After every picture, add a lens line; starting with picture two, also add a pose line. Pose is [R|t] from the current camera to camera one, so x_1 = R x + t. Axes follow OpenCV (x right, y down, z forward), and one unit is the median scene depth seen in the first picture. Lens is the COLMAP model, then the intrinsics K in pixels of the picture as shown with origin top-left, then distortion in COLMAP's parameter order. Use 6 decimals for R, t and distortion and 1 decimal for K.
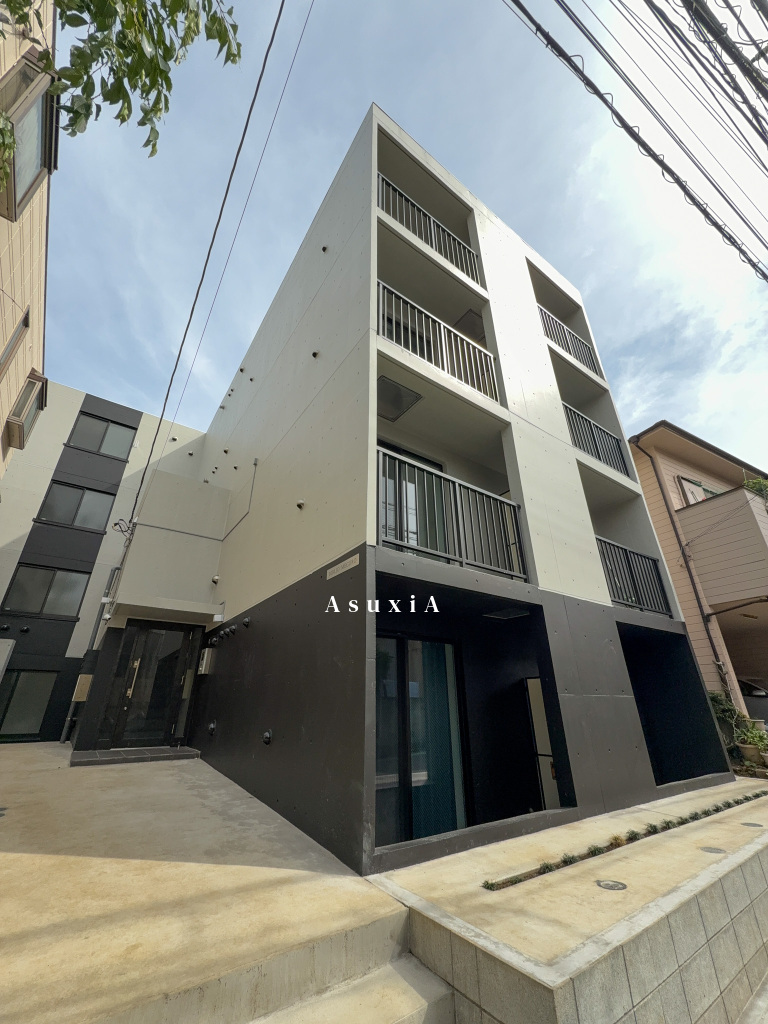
lens RADIAL K [[408.3, 0, 387.3], [0, 408.3, 511.8], [0, 0, 1]] dist [-0.003063, -0.000048]
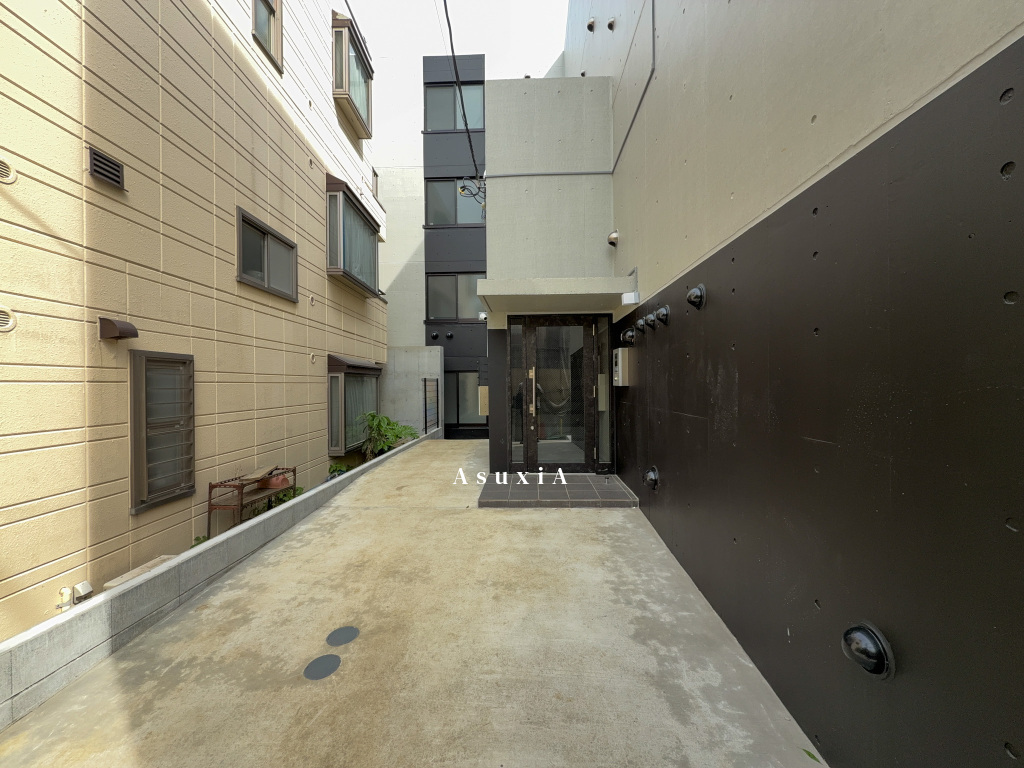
lens RADIAL K [[408.3, 0, 508.3], [0, 408.3, 385.8], [0, 0, 1]] dist [-0.003063, -0.000048]
pose [[0.787253, 0.001731, -0.616628, -0.171474], [0.272488, 0.896085, 0.350403, 0.108586], [0.553158, -0.443879, 0.704974, 0.393717]]
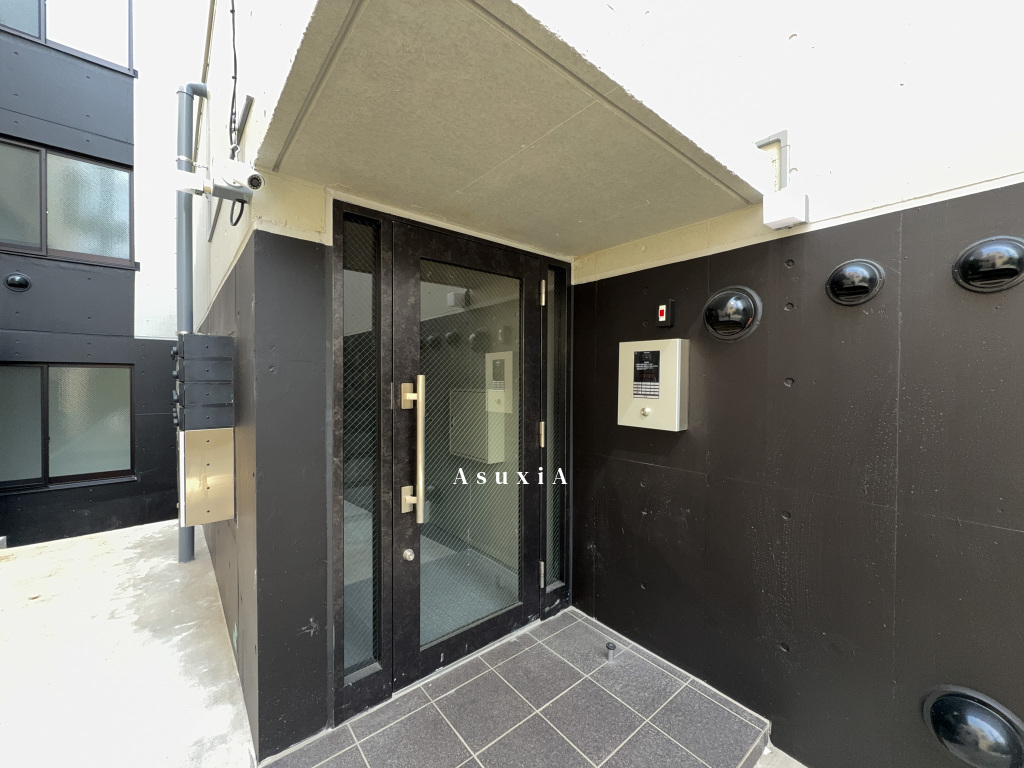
lens RADIAL K [[408.3, 0, 511.1], [0, 408.3, 382.1], [0, 0, 1]] dist [-0.003063, -0.000048]
pose [[0.996705, 0.008453, 0.080676, -0.505935], [-0.043392, 0.895854, 0.442225, 0.223725], [-0.068536, -0.444269, 0.893268, 0.684408]]
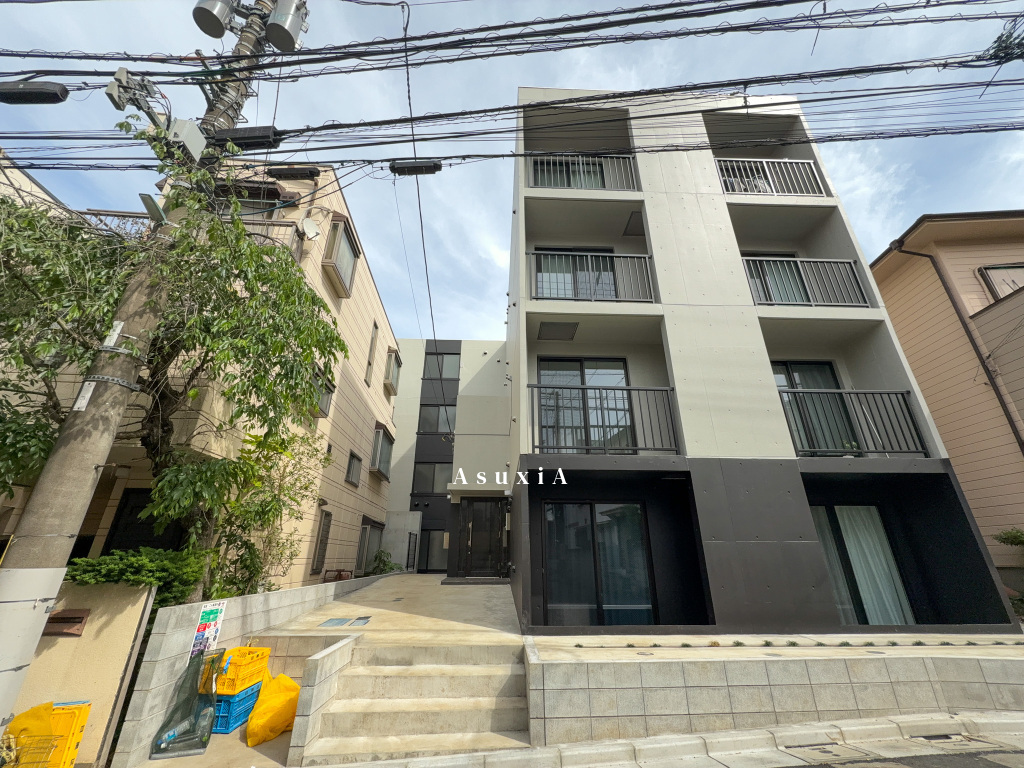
lens RADIAL K [[408.3, 0, 512.9], [0, 408.3, 381.6], [0, 0, 1]] dist [-0.003063, -0.000048]
pose [[0.838554, -0.208841, -0.503202, 0.373991], [0.230911, 0.972791, -0.018933, -0.083844], [0.493464, -0.100318, 0.863962, -0.191547]]
